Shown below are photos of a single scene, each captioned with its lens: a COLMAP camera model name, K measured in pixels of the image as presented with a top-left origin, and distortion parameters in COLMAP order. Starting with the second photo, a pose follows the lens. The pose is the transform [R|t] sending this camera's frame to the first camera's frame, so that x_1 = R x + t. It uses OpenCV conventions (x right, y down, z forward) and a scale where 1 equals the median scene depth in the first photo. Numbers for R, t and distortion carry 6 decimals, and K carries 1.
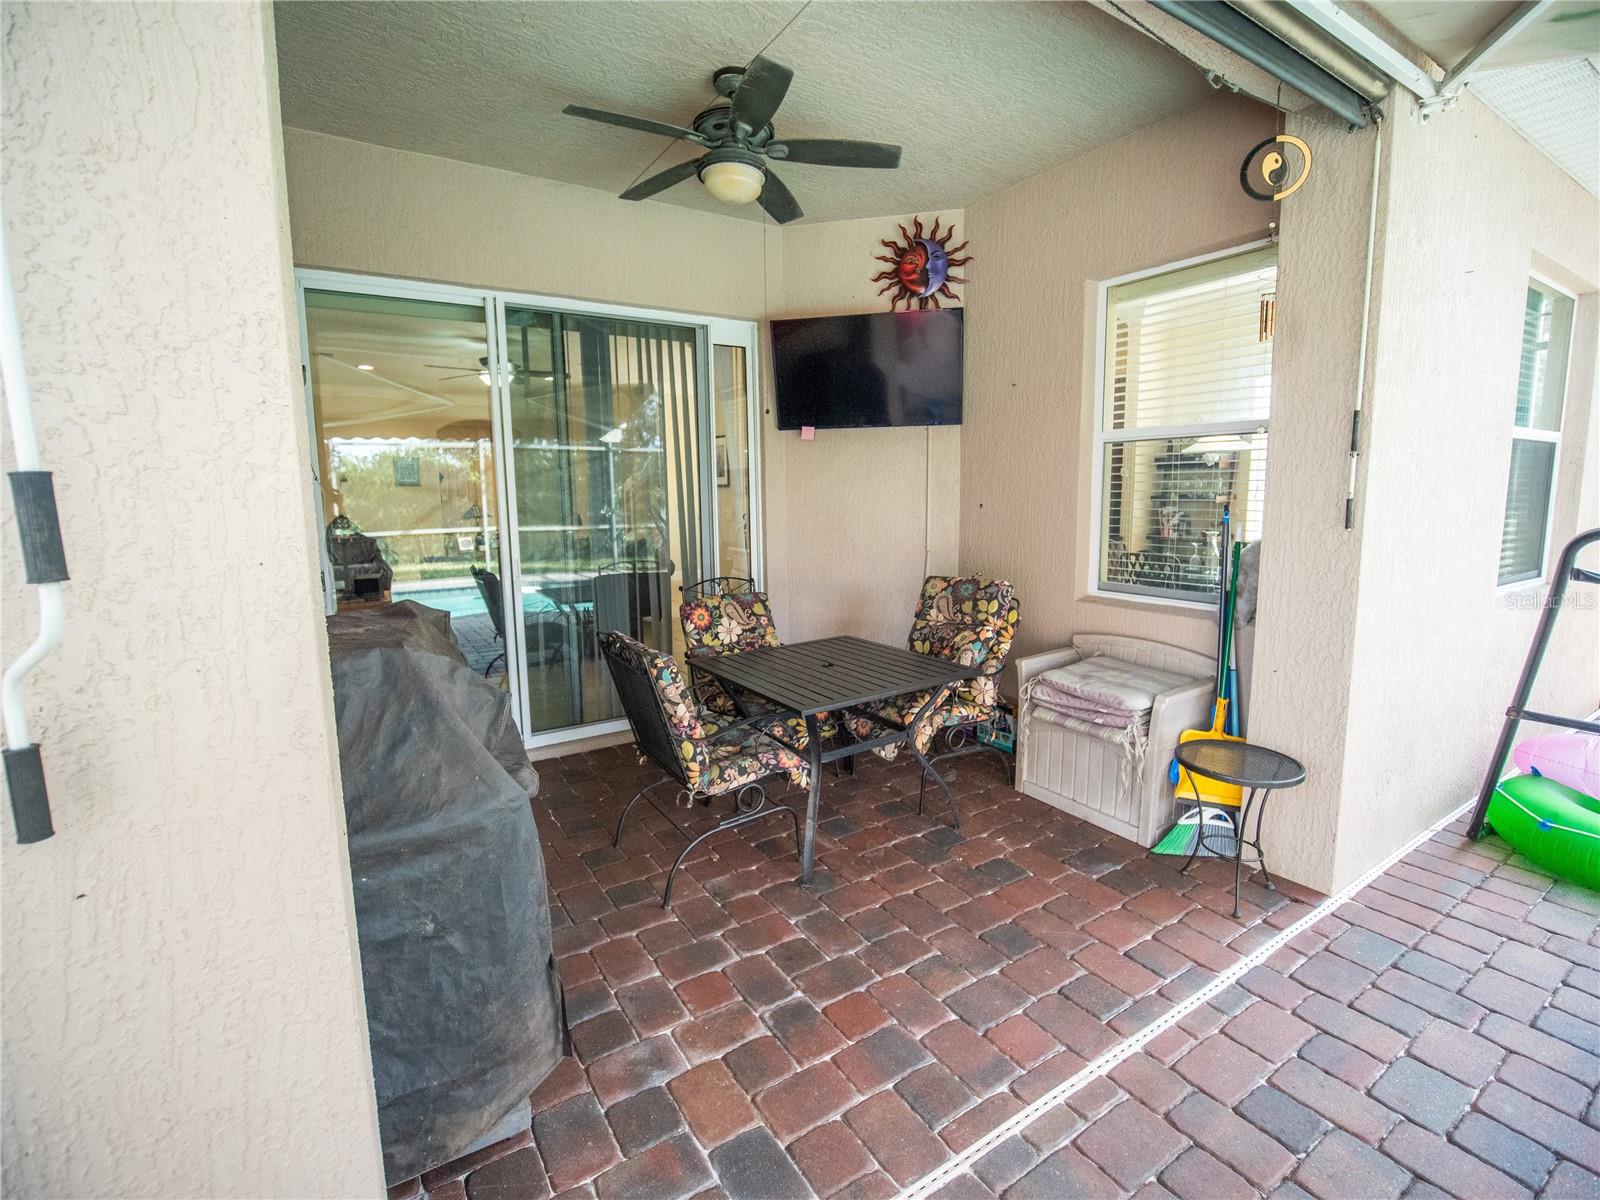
lens RADIAL K [[726.4, 0, 793.5], [0, 726.4, 579.5], [0, 0, 1]] dist [-0.018984, -0.000600]
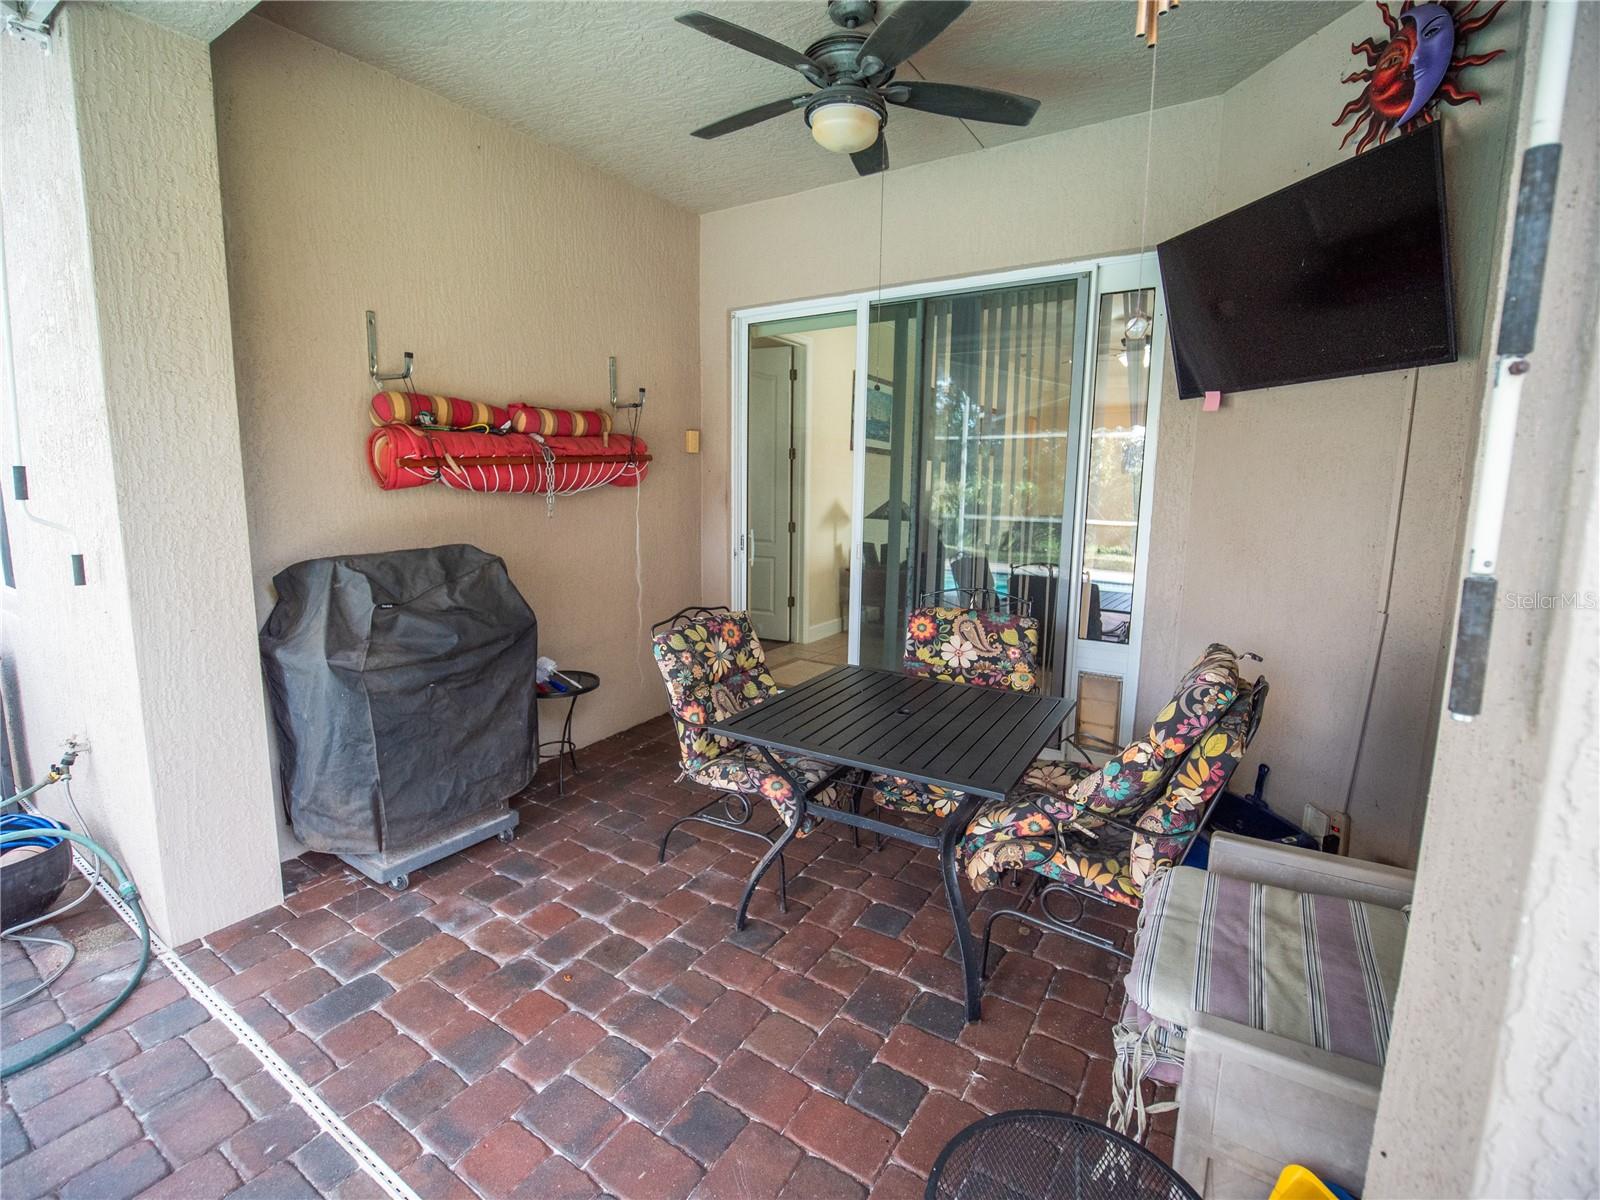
lens RADIAL K [[726.4, 0, 793.5], [0, 726.4, 579.5], [0, 0, 1]] dist [-0.018984, -0.000600]
pose [[0.415025, 0.143968, -0.898347, 0.627677], [-0.129678, 0.986680, 0.098214, -0.076264], [0.900521, 0.075735, 0.428167, 0.518156]]
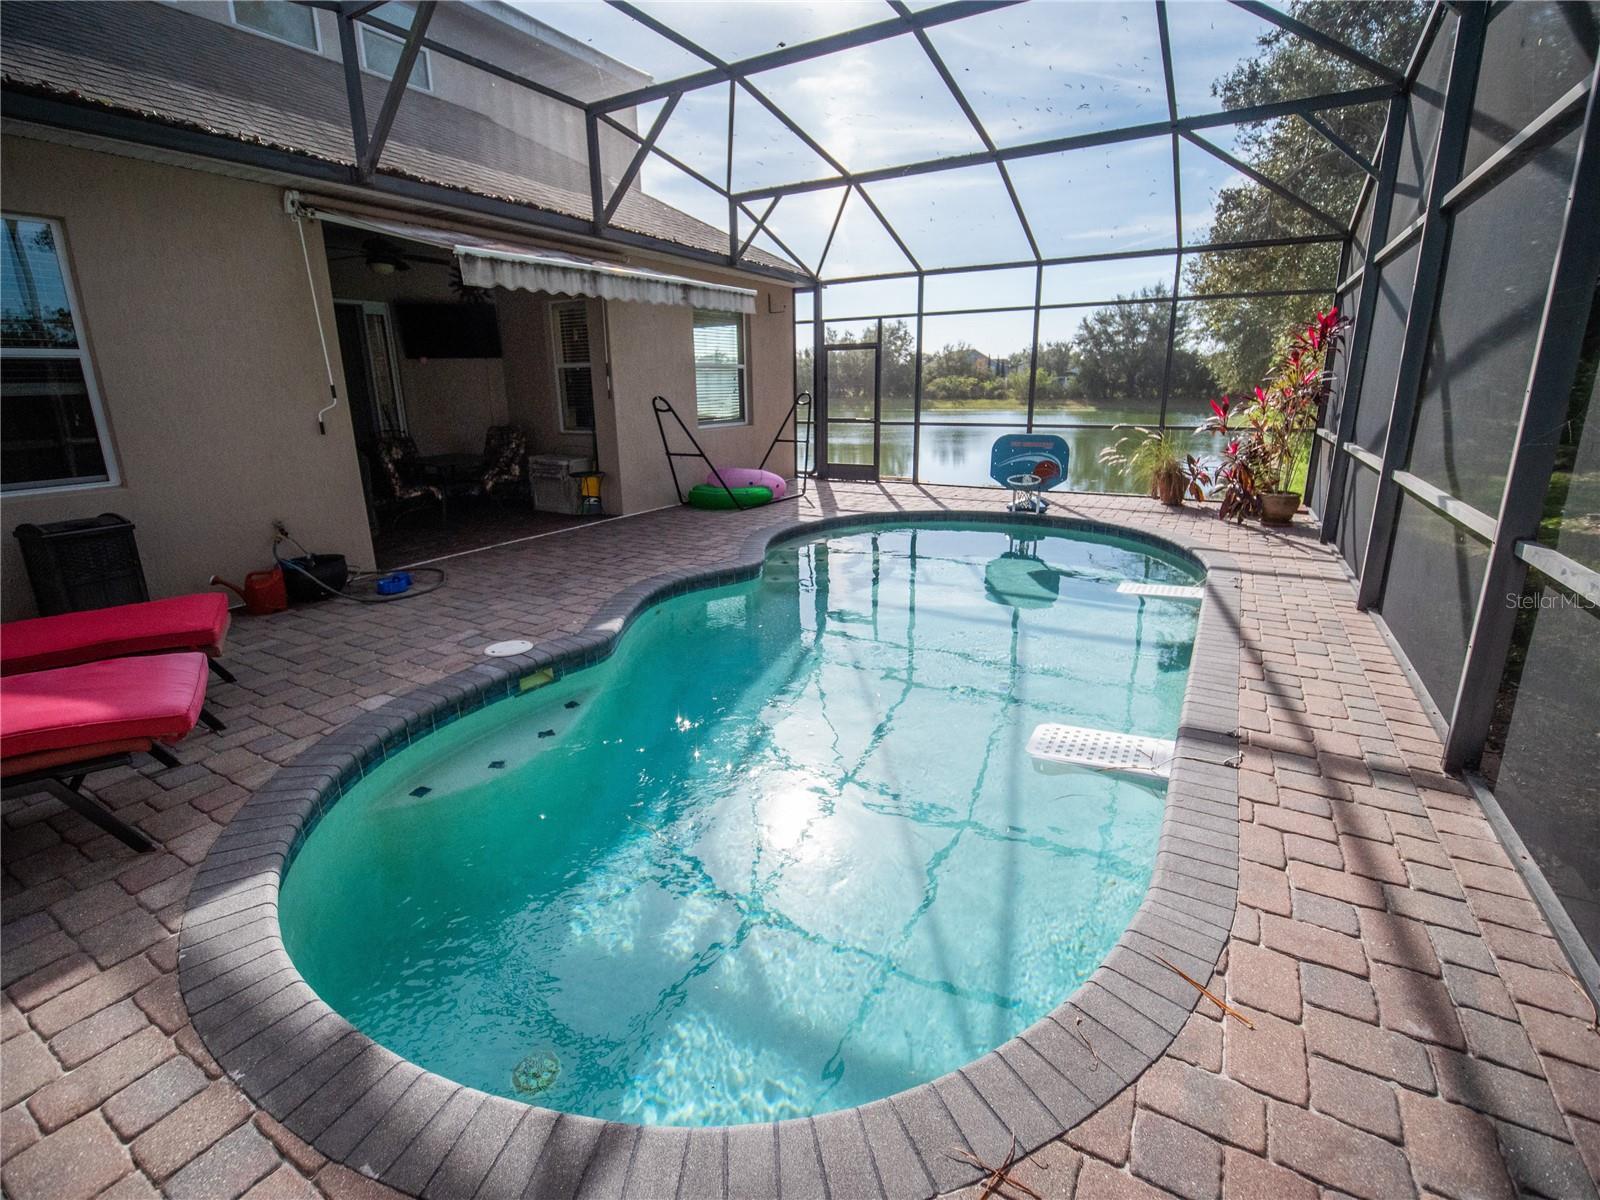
lens RADIAL K [[726.4, 0, 793.5], [0, 726.4, 579.5], [0, 0, 1]] dist [-0.018984, -0.000600]
pose [[0.886372, -0.121531, 0.446737, -0.050933], [0.062510, 0.987511, 0.144618, 0.230281], [-0.458734, -0.100260, 0.882900, -1.728090]]
